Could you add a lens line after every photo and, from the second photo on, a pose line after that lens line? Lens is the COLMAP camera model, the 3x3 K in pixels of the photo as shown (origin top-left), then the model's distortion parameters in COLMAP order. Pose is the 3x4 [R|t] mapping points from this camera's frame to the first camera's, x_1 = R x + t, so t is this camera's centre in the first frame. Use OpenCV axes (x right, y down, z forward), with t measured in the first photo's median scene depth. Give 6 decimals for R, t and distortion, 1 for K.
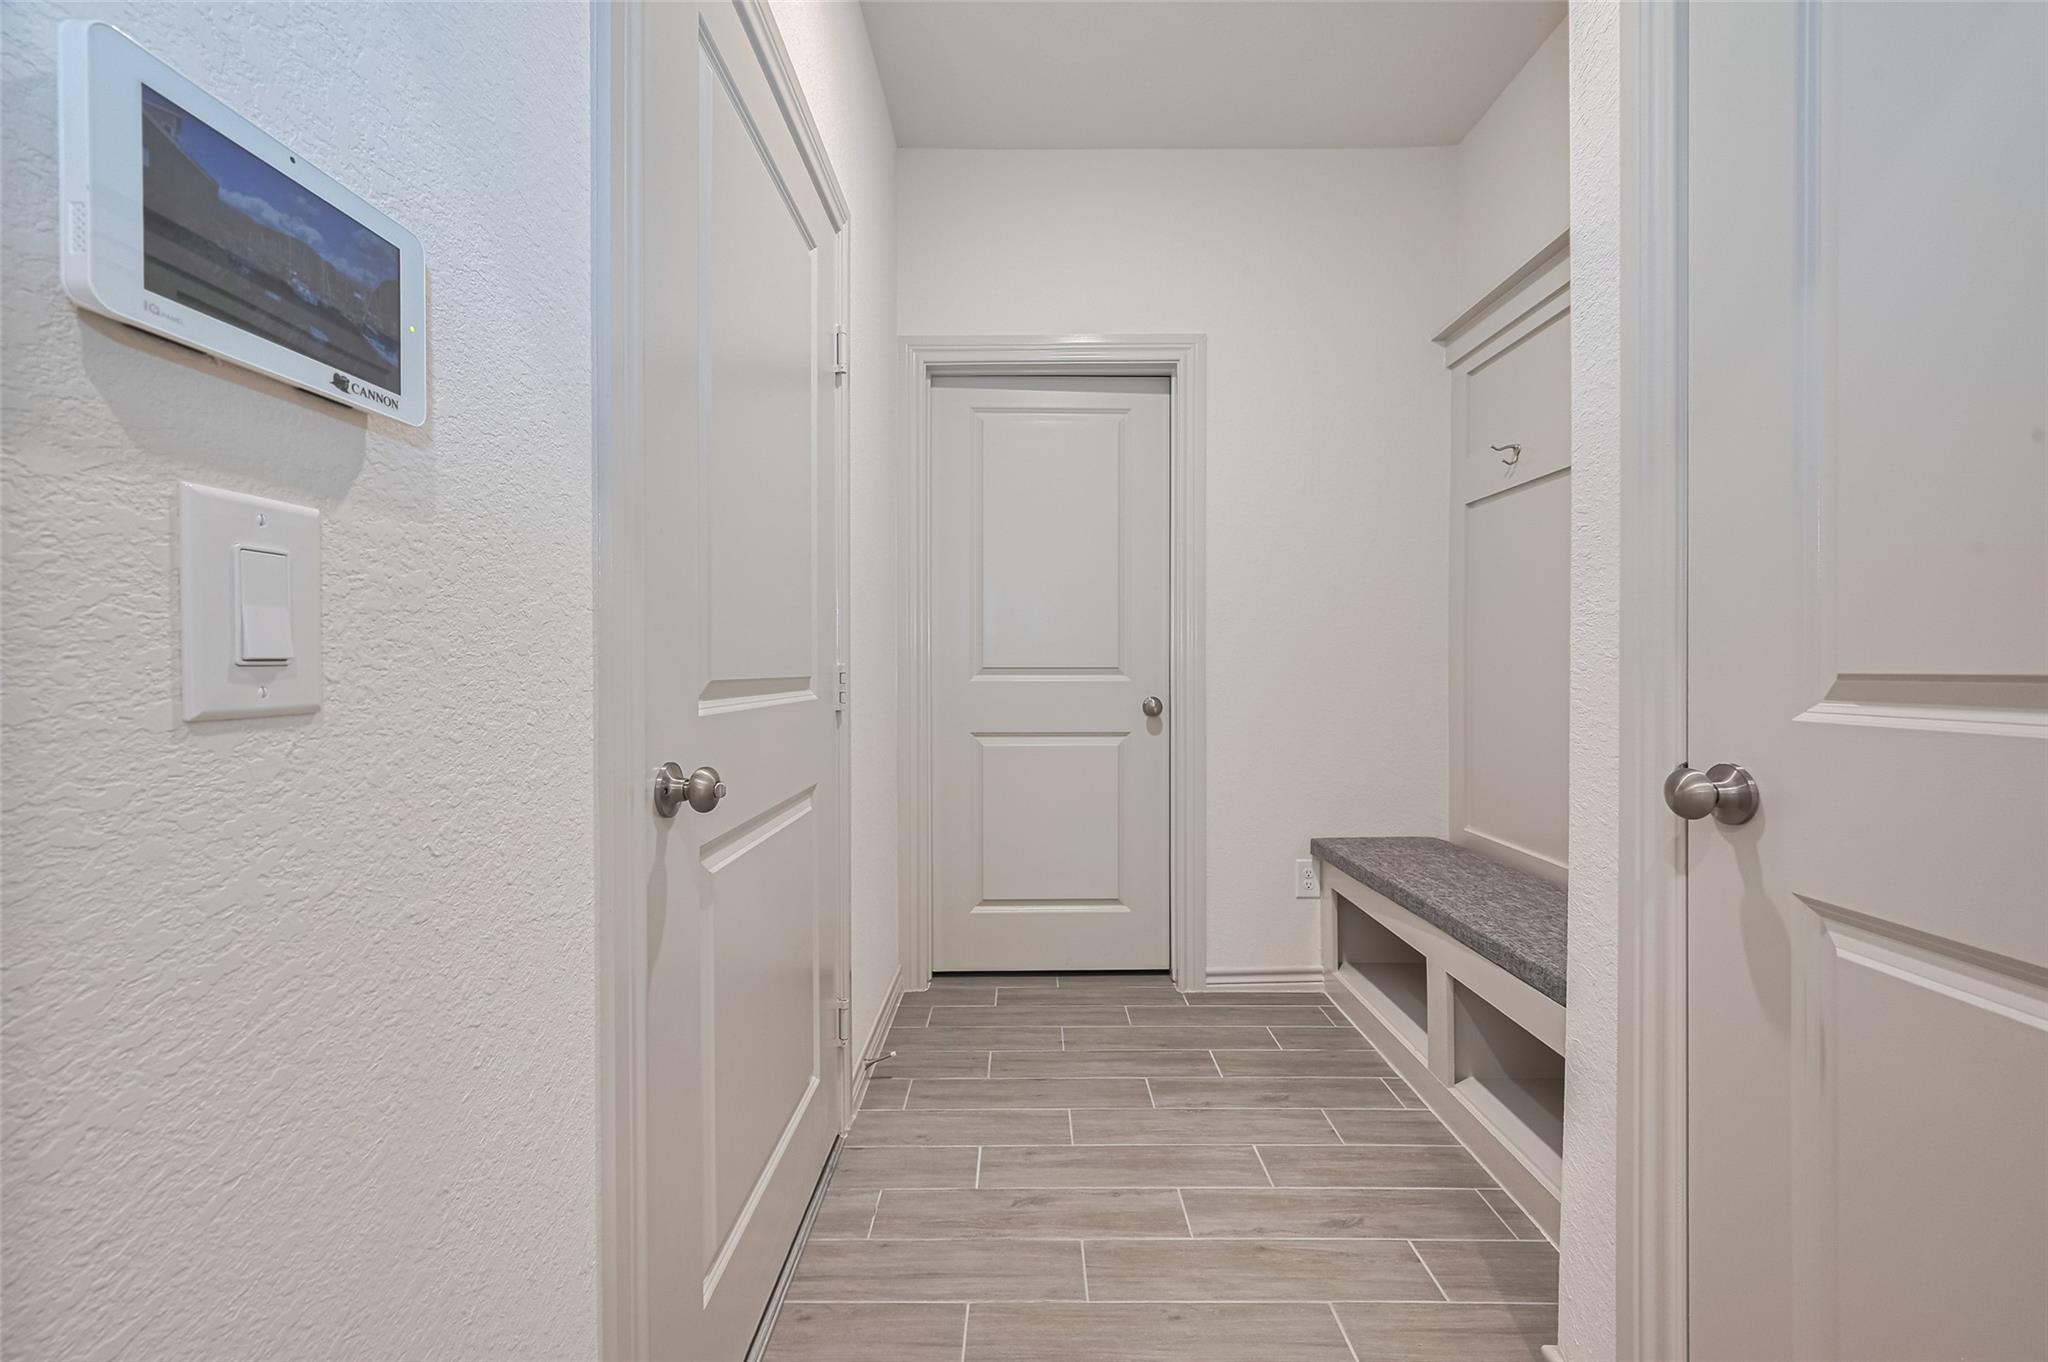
lens RADIAL K [[847.2, 0, 1029.2], [0, 847.2, 648.6], [0, 0, 1]] dist [0.000502, 0.000120]
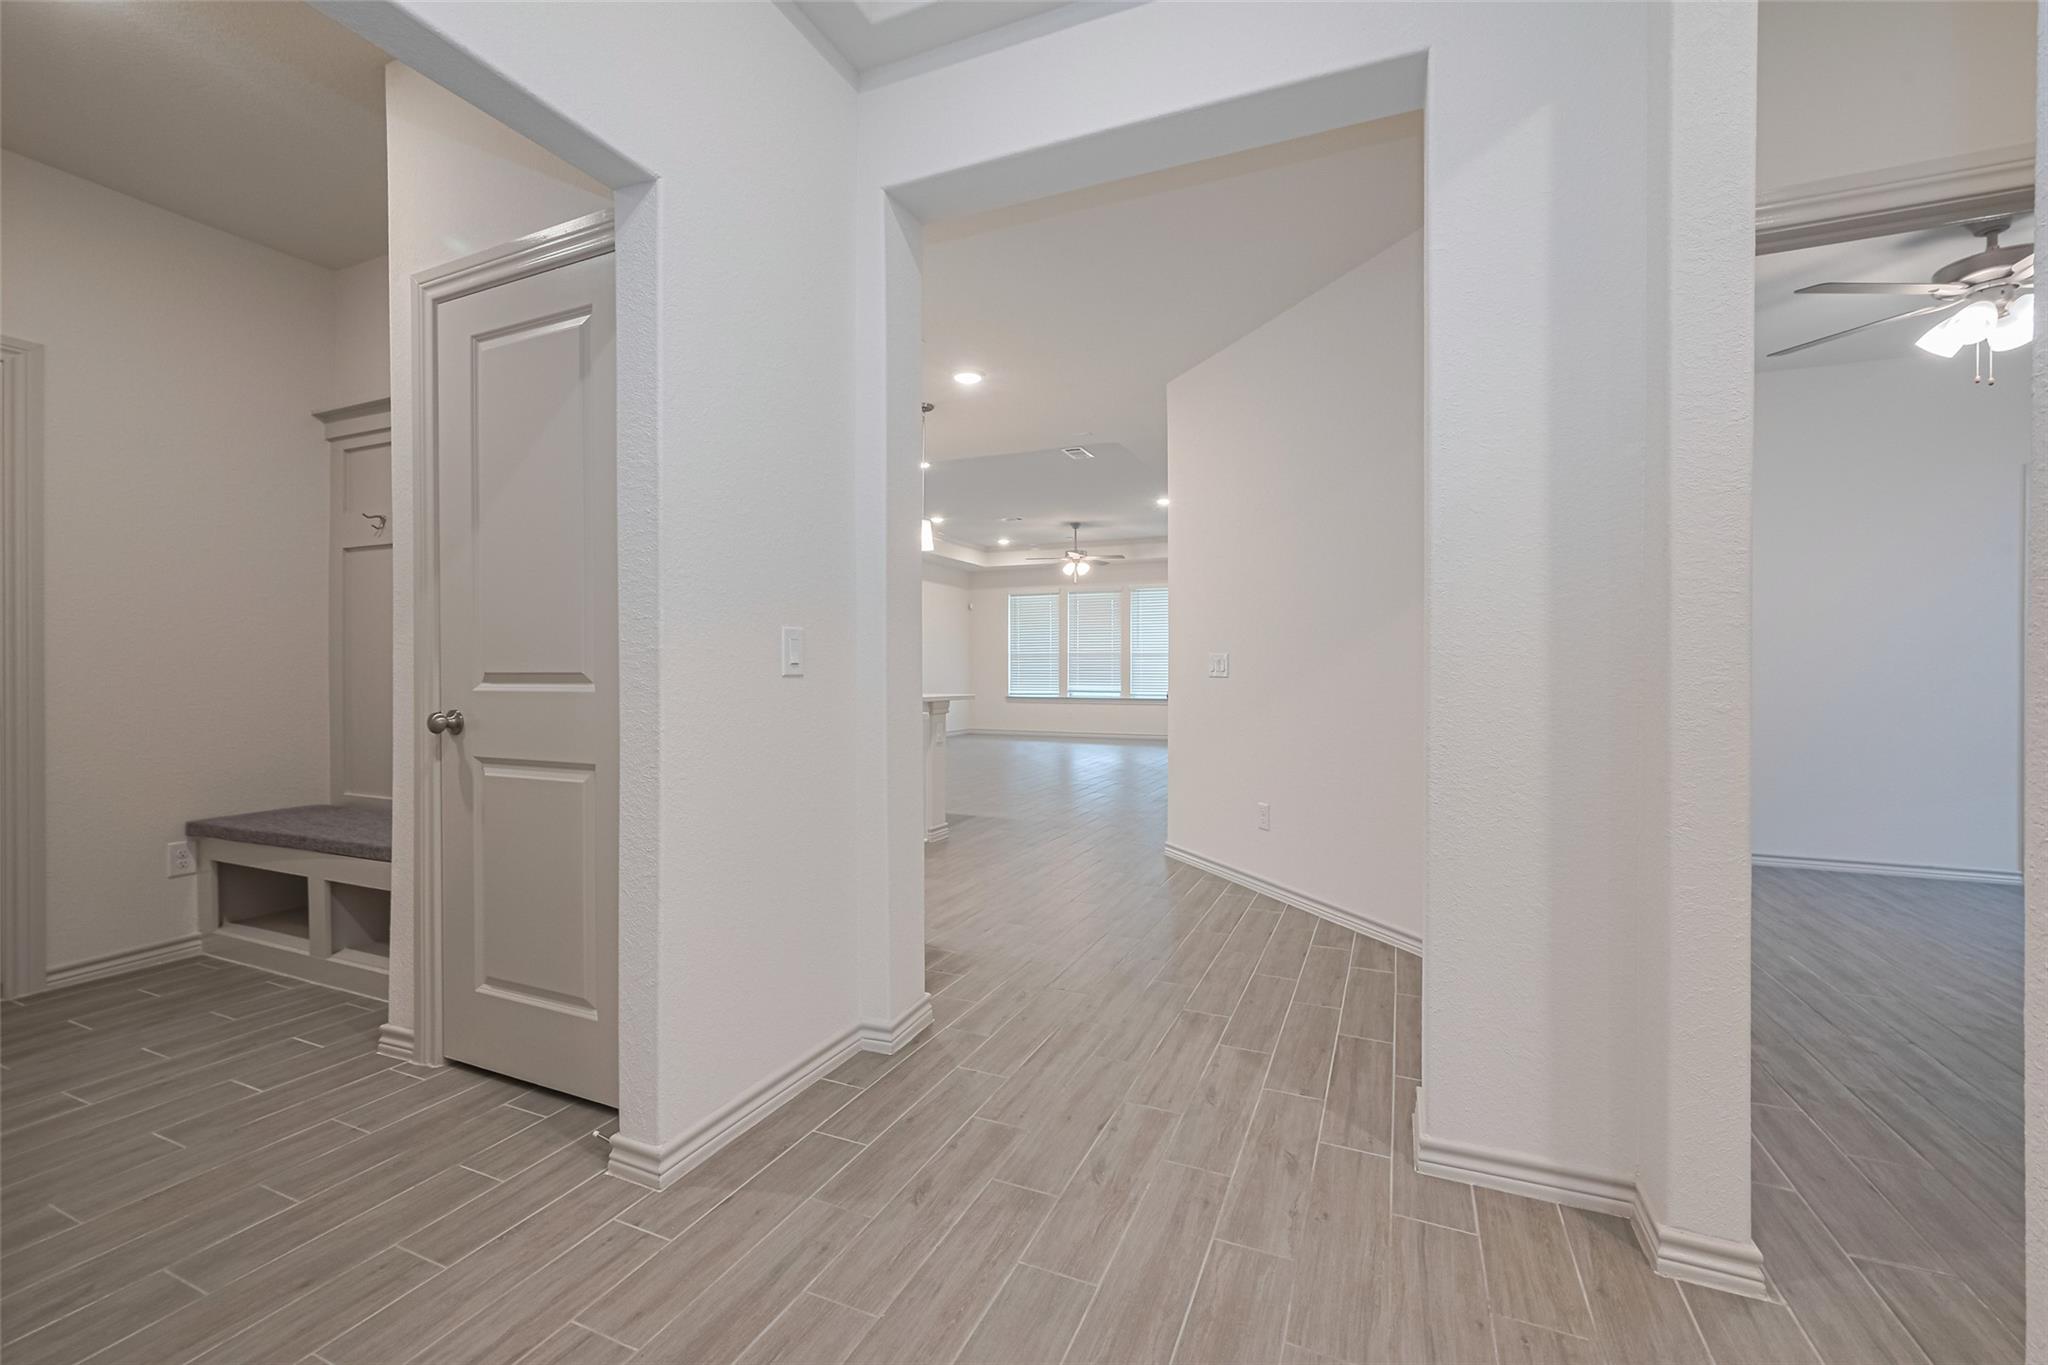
lens RADIAL K [[832.8, 0, 1024.0], [0, 832.8, 682.5], [0, 0, 1]] dist [0.009709, 0.000216]
pose [[0.417392, -0.015607, 0.908592, -0.281513], [-0.017163, 0.999539, 0.025054, -0.012977], [-0.908564, -0.026051, 0.416932, -0.620555]]
